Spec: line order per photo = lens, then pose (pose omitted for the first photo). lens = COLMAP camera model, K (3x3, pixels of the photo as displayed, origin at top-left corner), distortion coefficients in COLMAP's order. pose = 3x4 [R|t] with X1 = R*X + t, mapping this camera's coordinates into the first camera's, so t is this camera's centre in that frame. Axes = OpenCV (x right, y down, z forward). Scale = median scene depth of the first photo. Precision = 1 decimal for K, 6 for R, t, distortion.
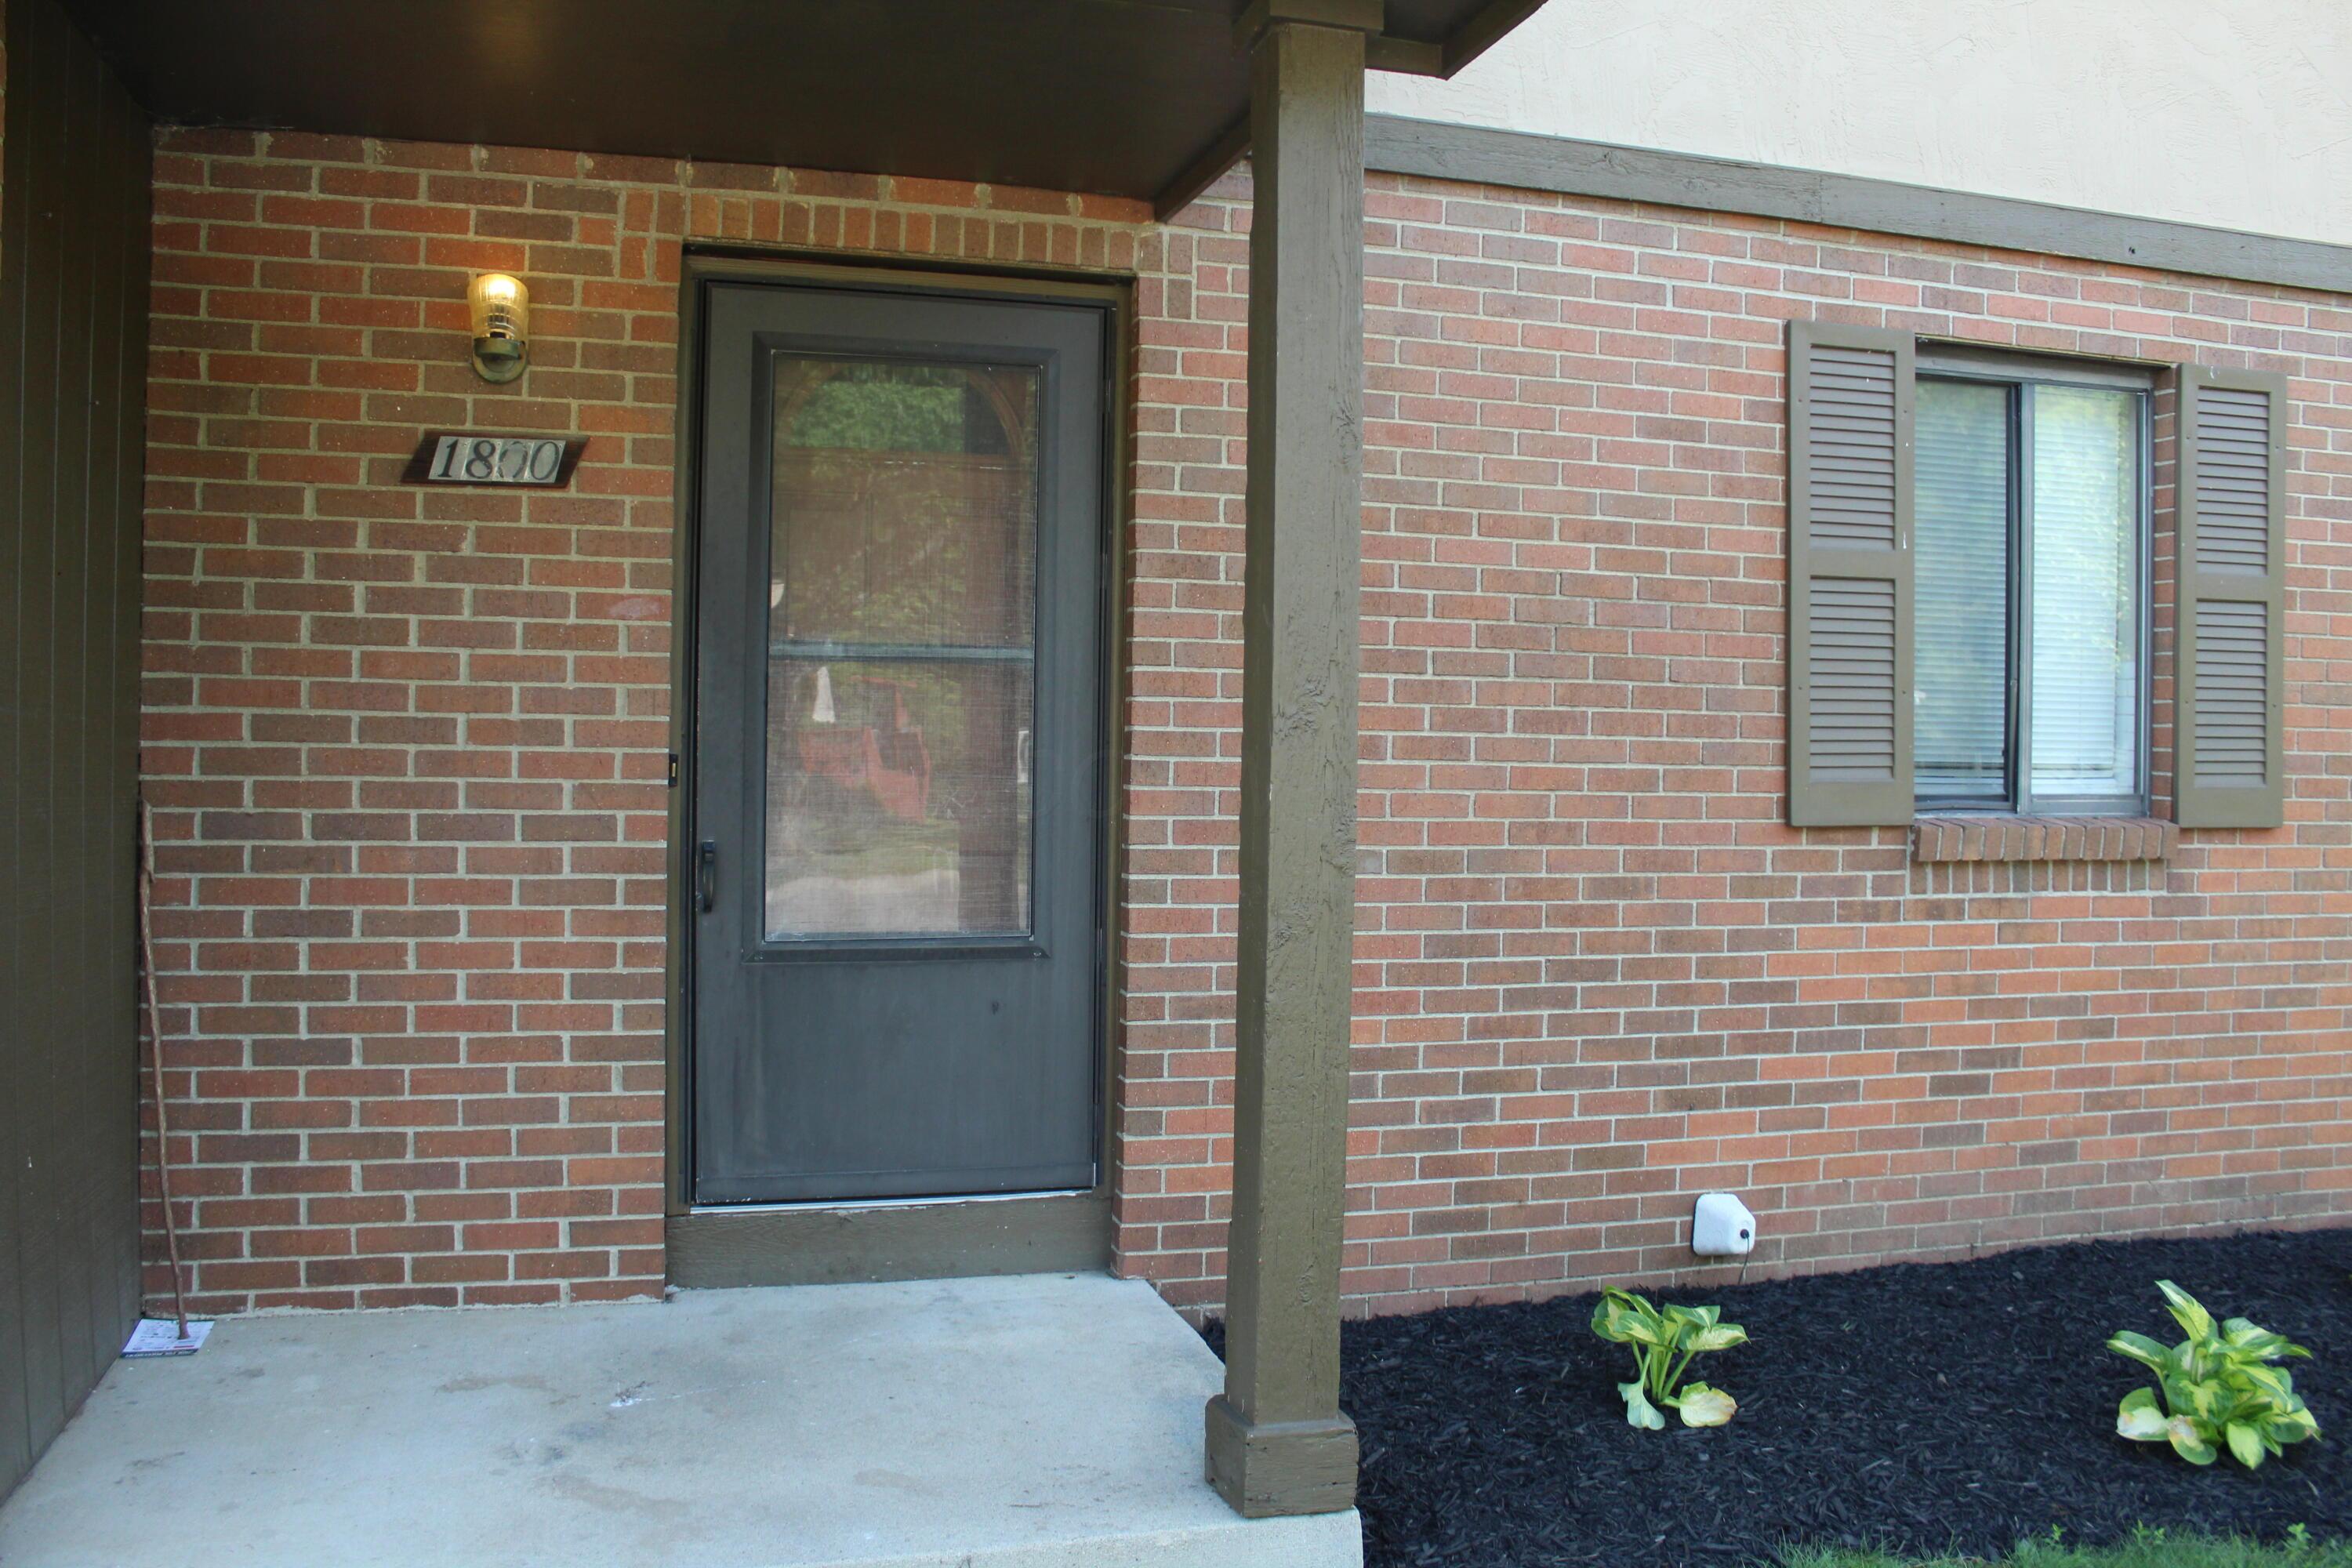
lens RADIAL K [[1889.7, 0, 1174.4], [0, 1889.7, 760.0], [0, 0, 1]] dist [-0.146040, 0.091015]
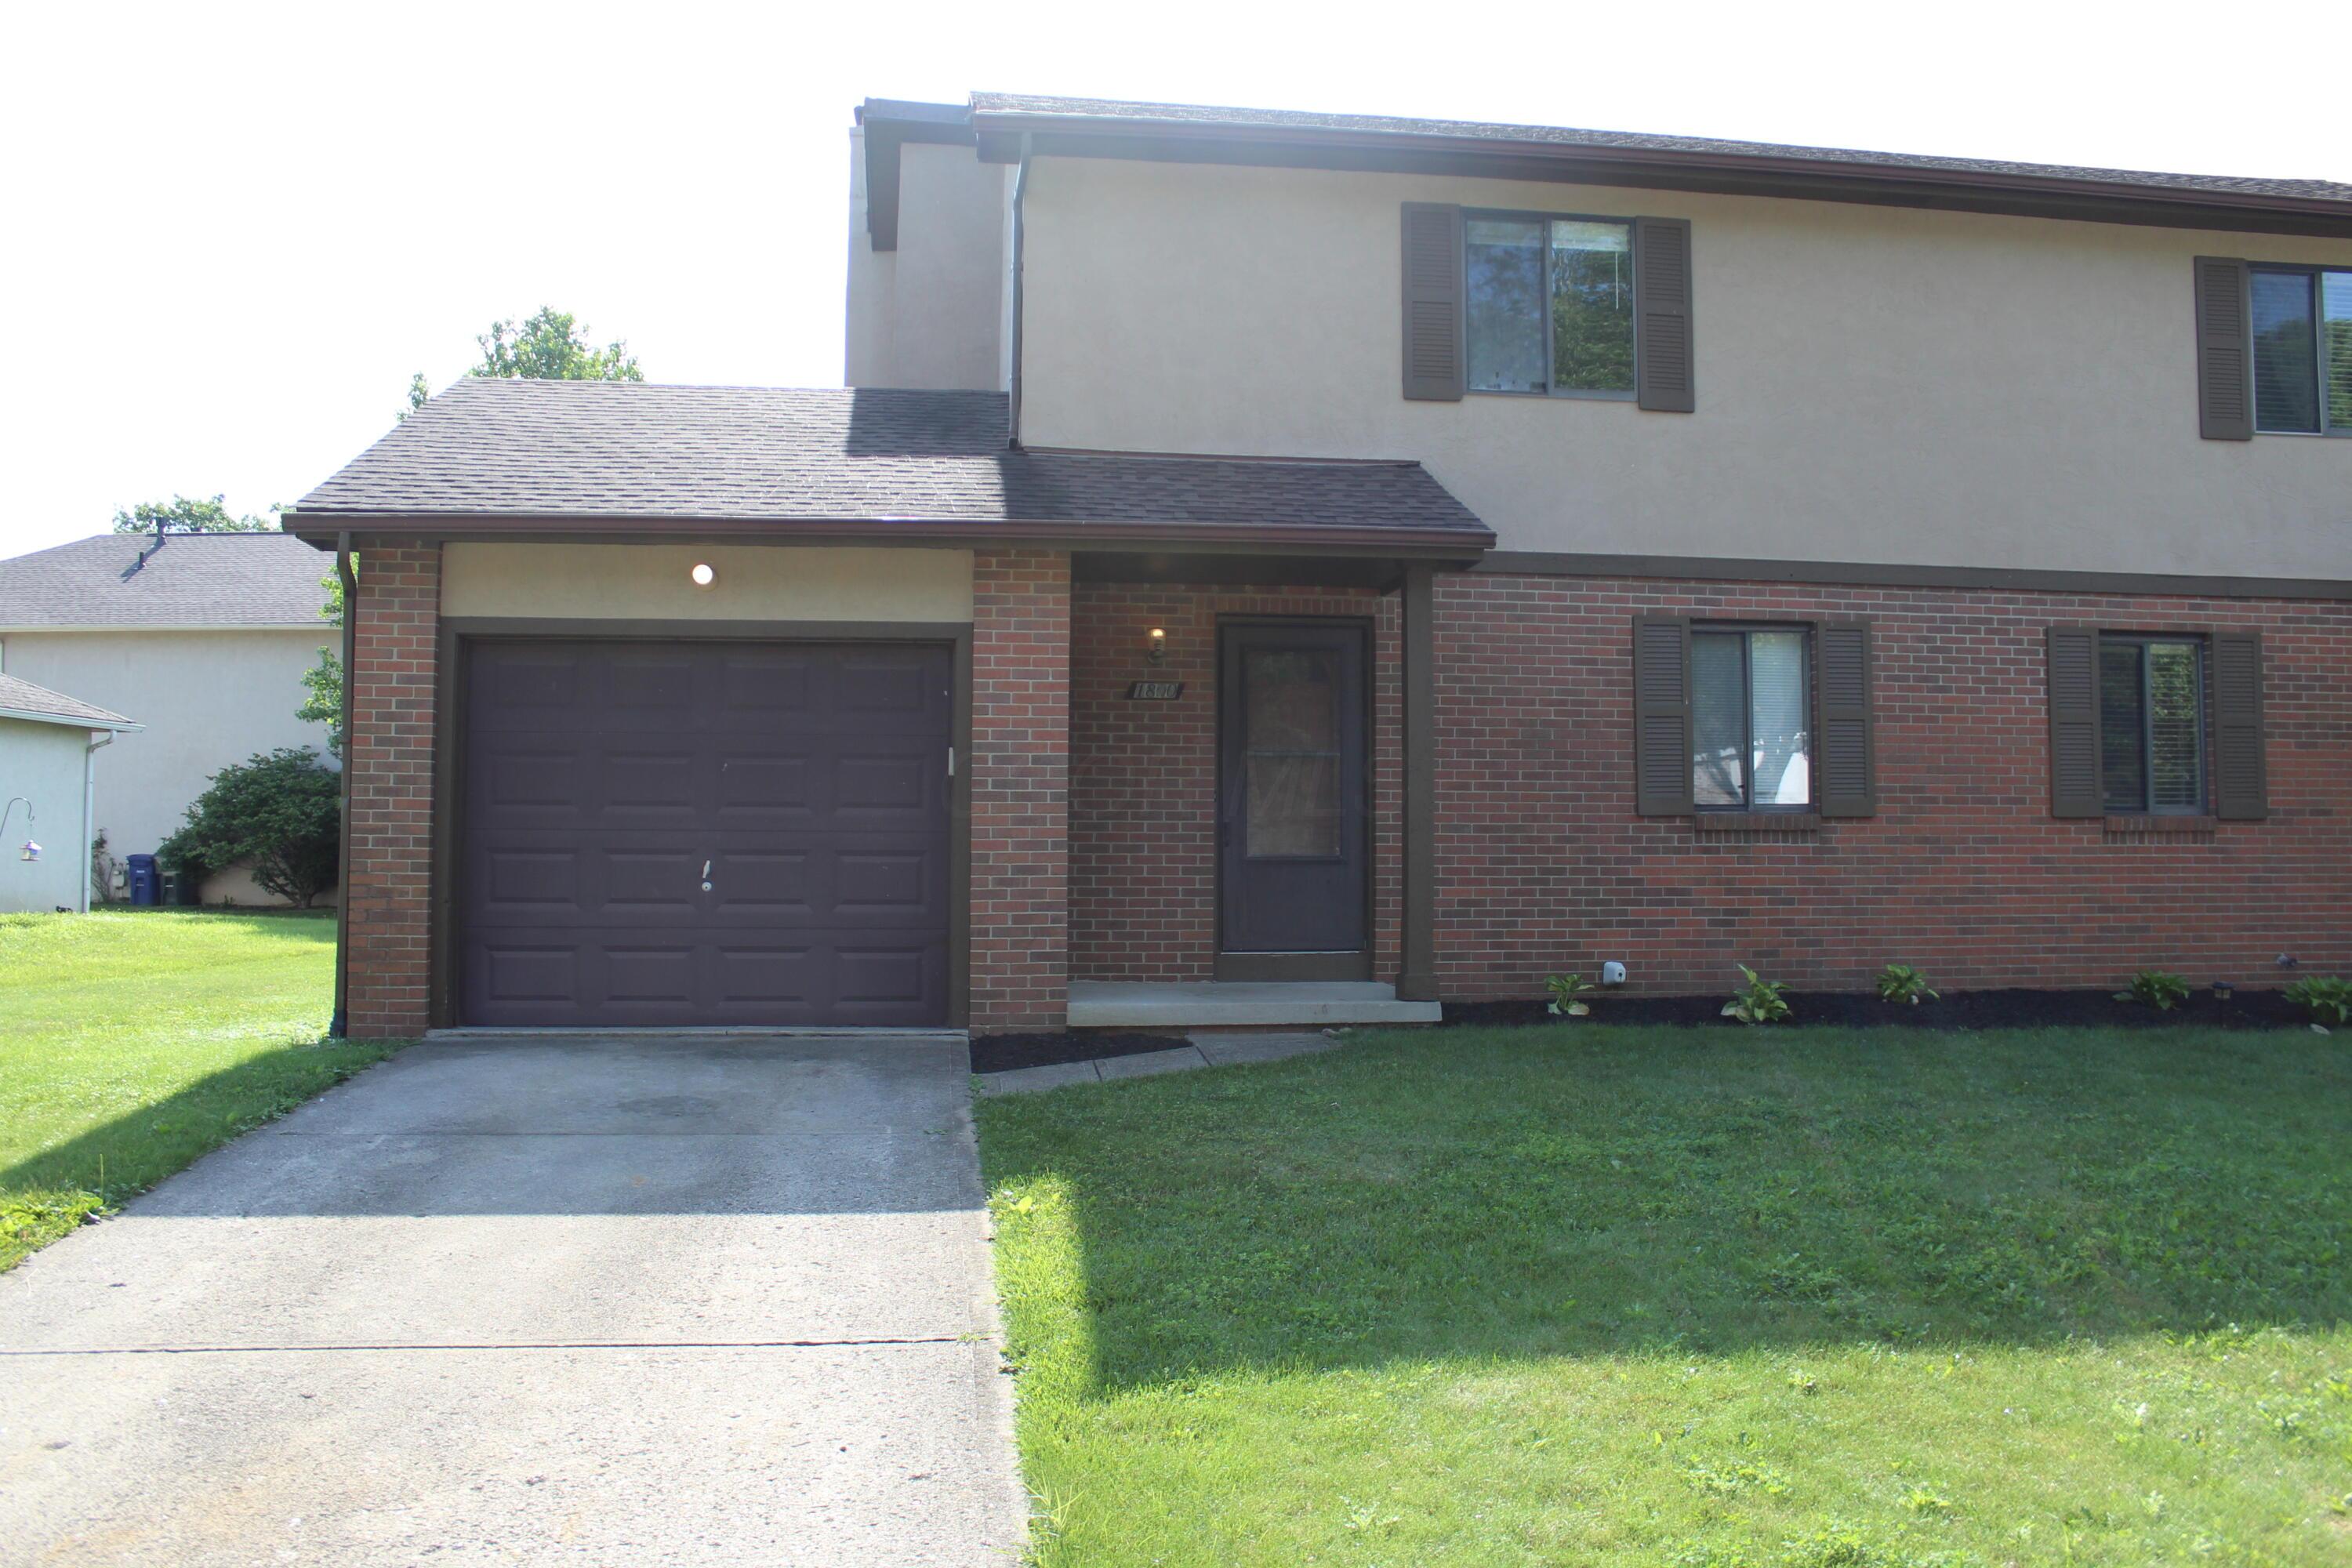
lens RADIAL K [[1889.7, 0, 1174.4], [0, 1889.7, 760.0], [0, 0, 1]] dist [-0.146040, 0.091015]
pose [[0.988039, -0.021692, -0.152674, 0.100856], [0.011725, 0.997758, -0.065885, 0.123808], [0.153761, 0.063307, 0.986078, -1.653271]]
